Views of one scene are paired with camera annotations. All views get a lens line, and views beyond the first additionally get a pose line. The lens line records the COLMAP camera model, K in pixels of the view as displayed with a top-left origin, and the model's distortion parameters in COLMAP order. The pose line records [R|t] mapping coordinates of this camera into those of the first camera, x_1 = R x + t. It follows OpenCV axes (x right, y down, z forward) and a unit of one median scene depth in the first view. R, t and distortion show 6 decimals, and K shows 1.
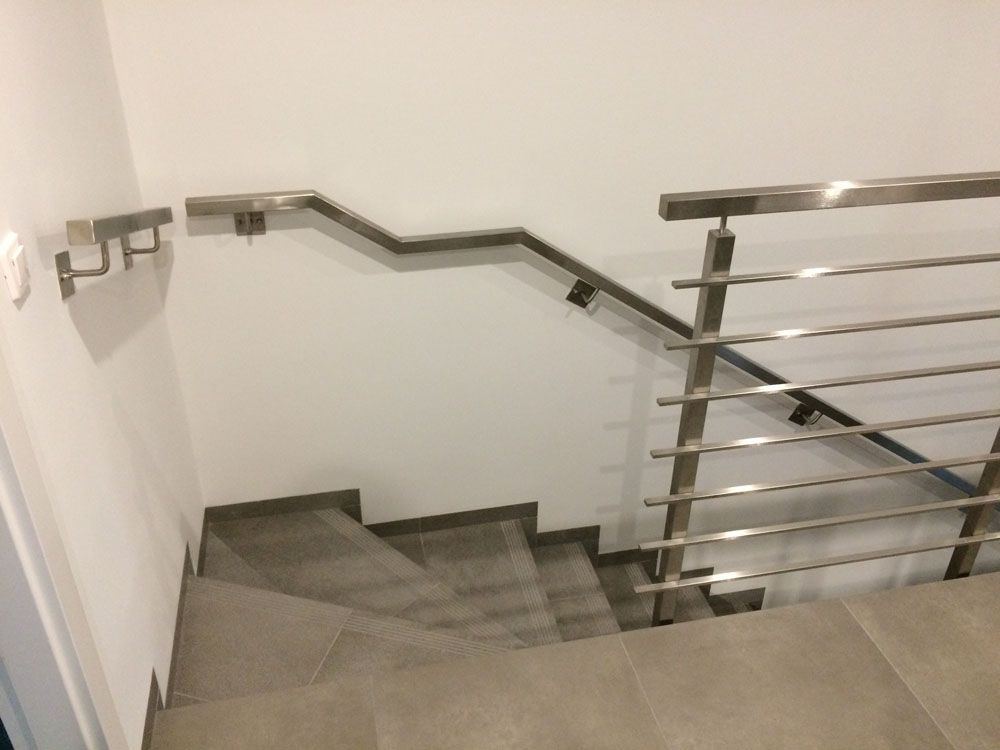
lens RADIAL K [[857.1, 0, 500.8], [0, 857.1, 374.0], [0, 0, 1]] dist [0.069893, -0.102359]
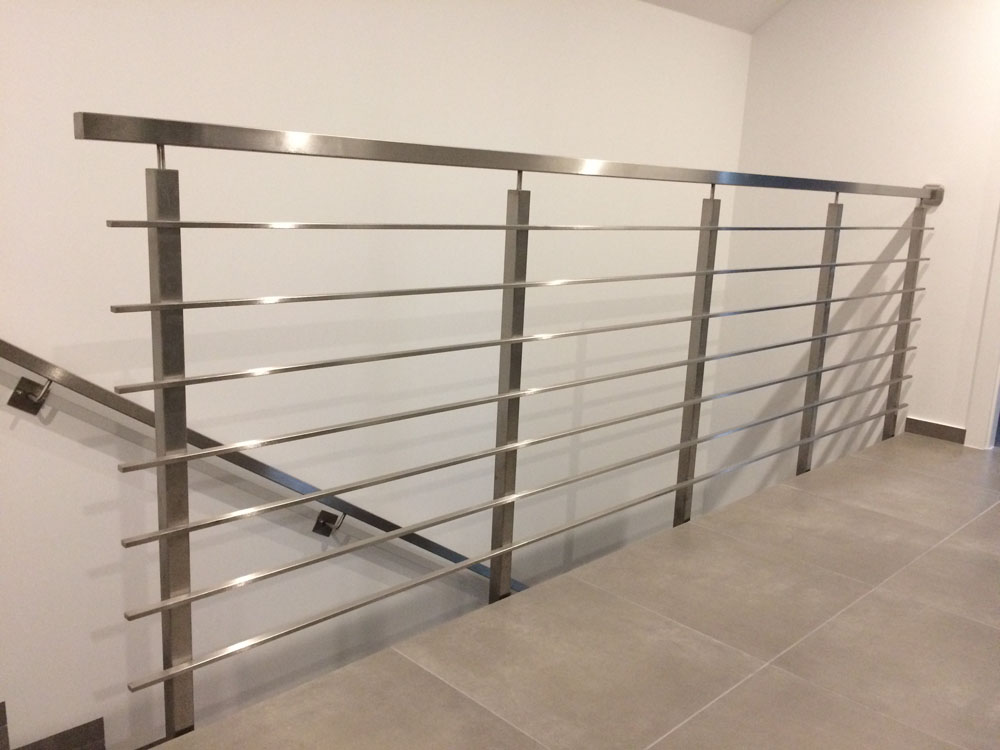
lens RADIAL K [[857.1, 0, 502.7], [0, 857.1, 376.2], [0, 0, 1]] dist [0.069893, -0.102359]
pose [[0.844704, -0.089396, 0.527715, 0.041713], [0.238658, 0.945421, -0.221859, 0.172230], [-0.479079, 0.313349, 0.819936, 0.117716]]
